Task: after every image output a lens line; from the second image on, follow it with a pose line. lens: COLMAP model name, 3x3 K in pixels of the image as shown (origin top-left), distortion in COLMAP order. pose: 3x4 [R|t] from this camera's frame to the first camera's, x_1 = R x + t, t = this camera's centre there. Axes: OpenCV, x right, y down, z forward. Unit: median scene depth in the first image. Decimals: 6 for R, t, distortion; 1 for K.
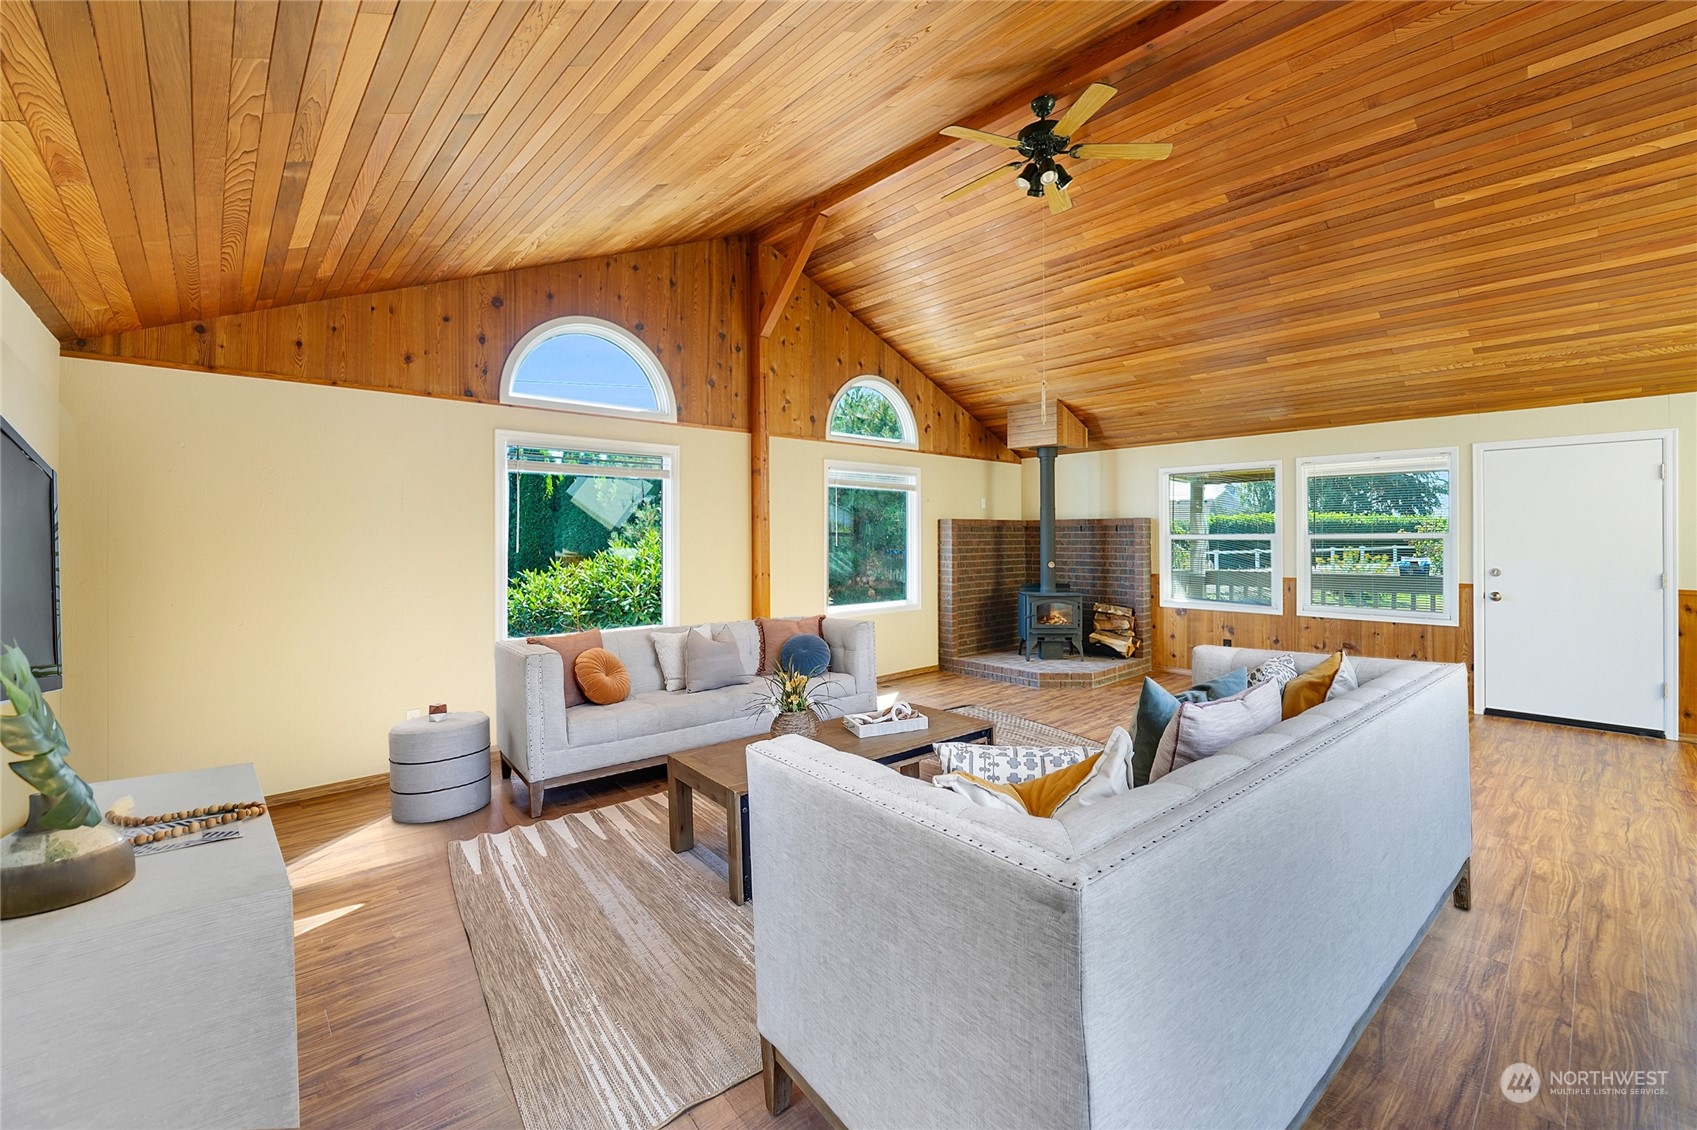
lens RADIAL K [[702.3, 0, 836.0], [0, 702.3, 545.7], [0, 0, 1]] dist [-0.001293, 0.000198]
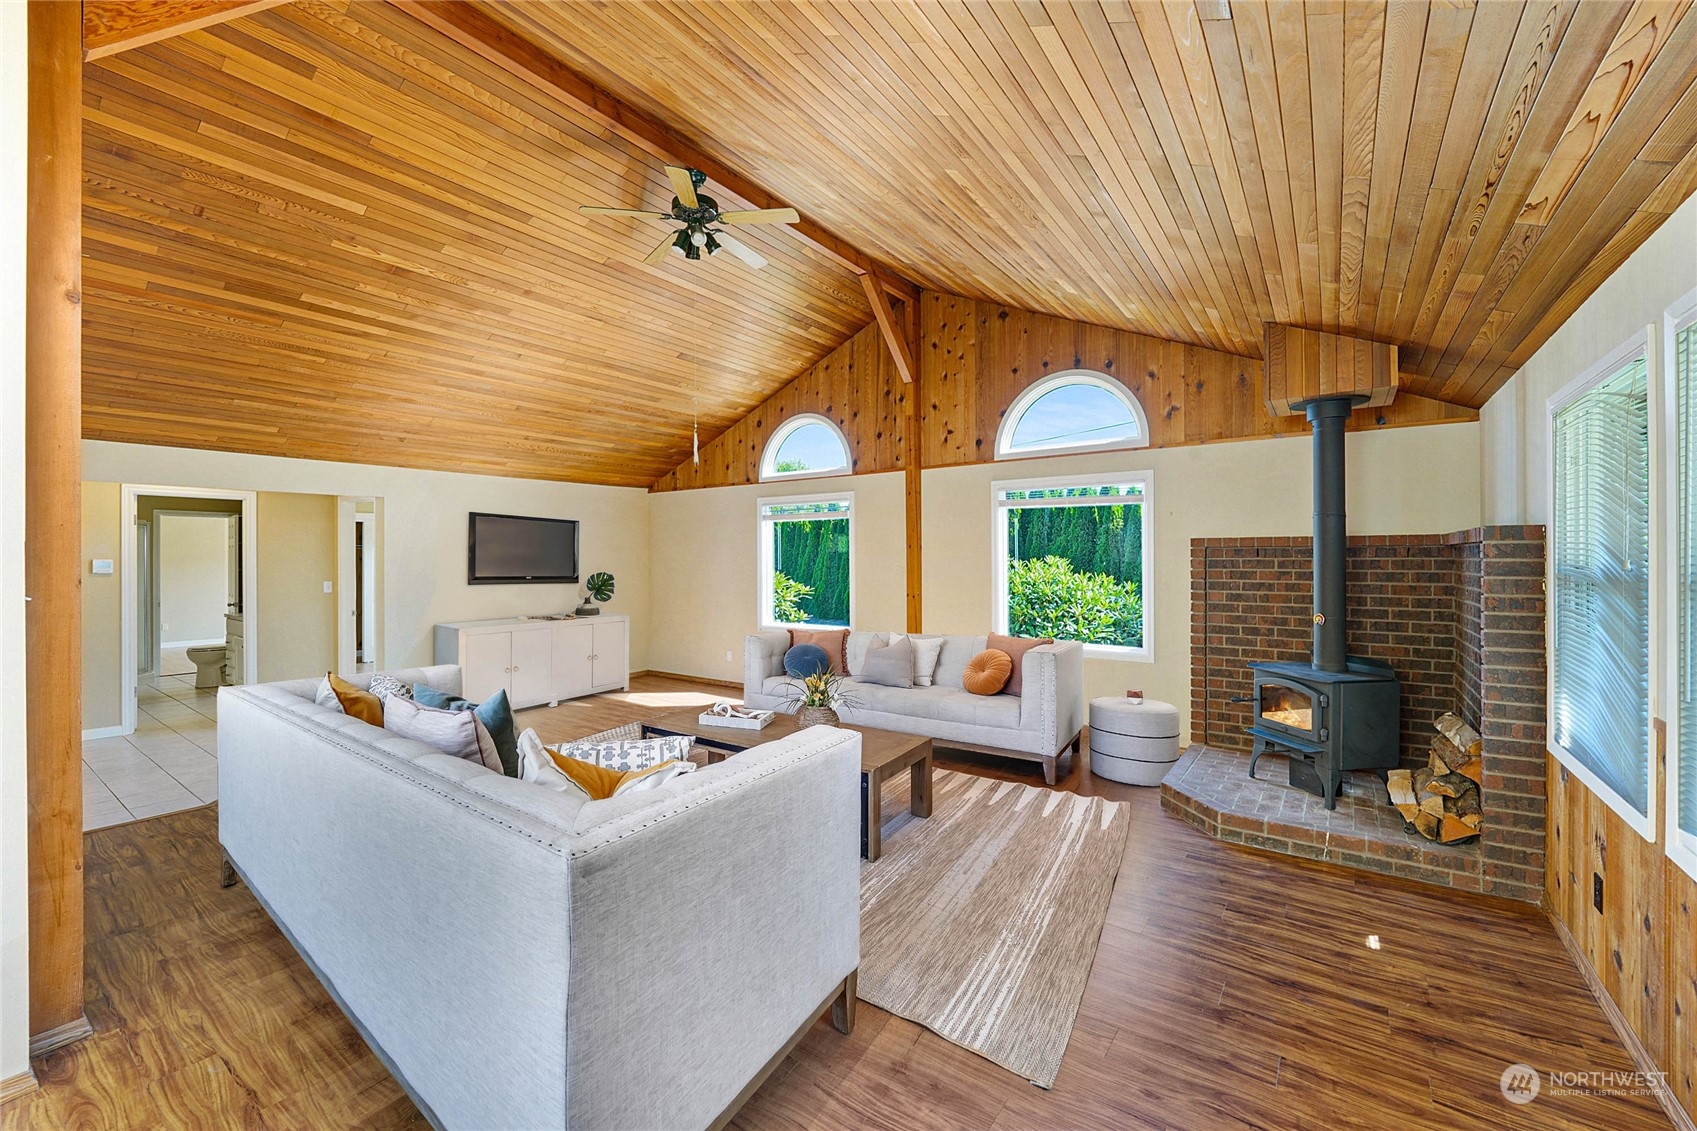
lens RADIAL K [[702.3, 0, 836.0], [0, 702.3, 546.2], [0, 0, 1]] dist [-0.001293, 0.000198]
pose [[0.213644, -0.025639, -0.976575, 0.920141], [-0.017787, 0.999388, -0.030129, -0.005281], [0.976750, 0.023808, 0.213058, 0.643733]]
